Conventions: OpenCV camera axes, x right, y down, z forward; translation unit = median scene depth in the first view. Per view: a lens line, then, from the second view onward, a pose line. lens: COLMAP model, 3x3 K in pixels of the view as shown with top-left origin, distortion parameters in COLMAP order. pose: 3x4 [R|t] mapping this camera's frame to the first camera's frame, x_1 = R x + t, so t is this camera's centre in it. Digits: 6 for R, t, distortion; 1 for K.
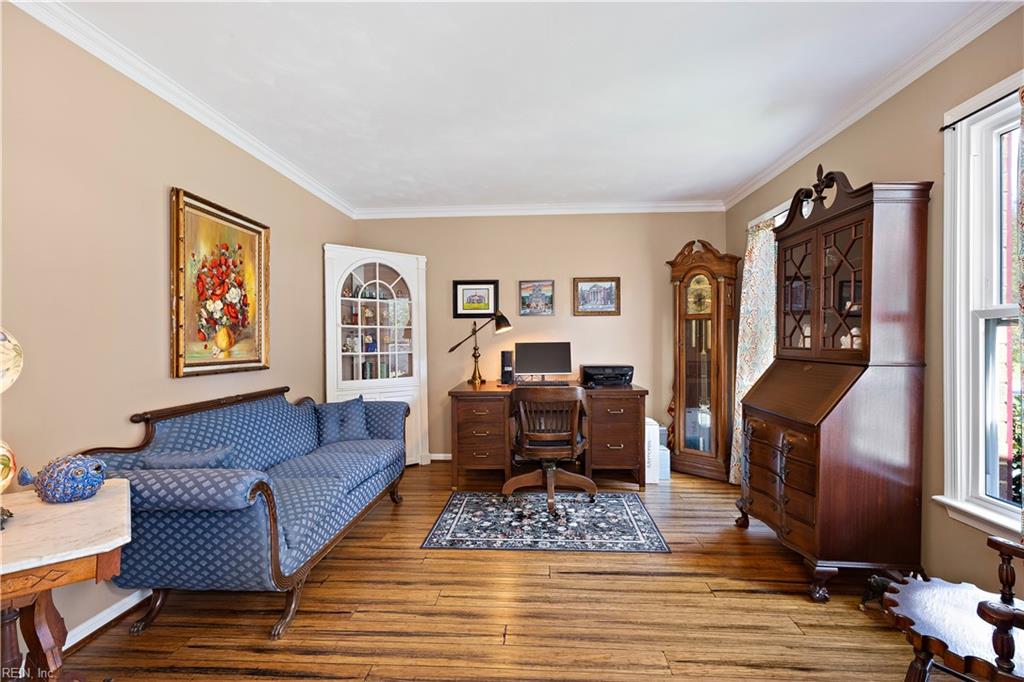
lens RADIAL K [[473.7, 0, 511.7], [0, 473.7, 339.8], [0, 0, 1]] dist [-0.000886, -0.000079]
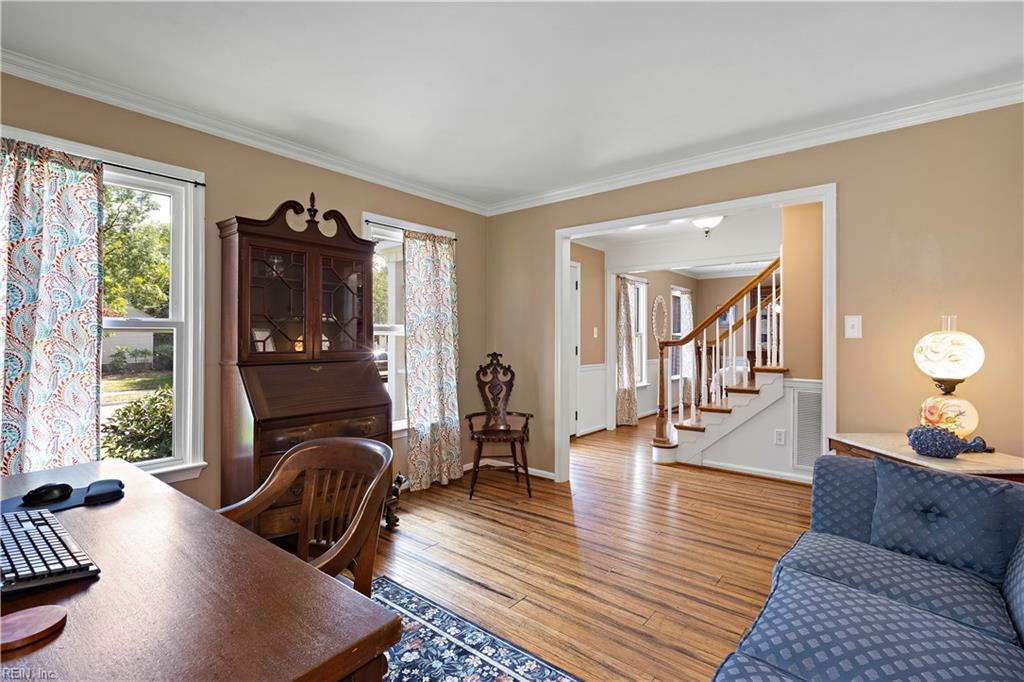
lens RADIAL K [[473.7, 0, 517.9], [0, 473.7, 339.9], [0, 0, 1]] dist [-0.000886, -0.000079]
pose [[-0.817260, 0.000018, 0.576270, -0.430771], [0.004053, 0.999975, 0.005717, -0.012654], [-0.576255, 0.007007, -0.817240, 1.705431]]
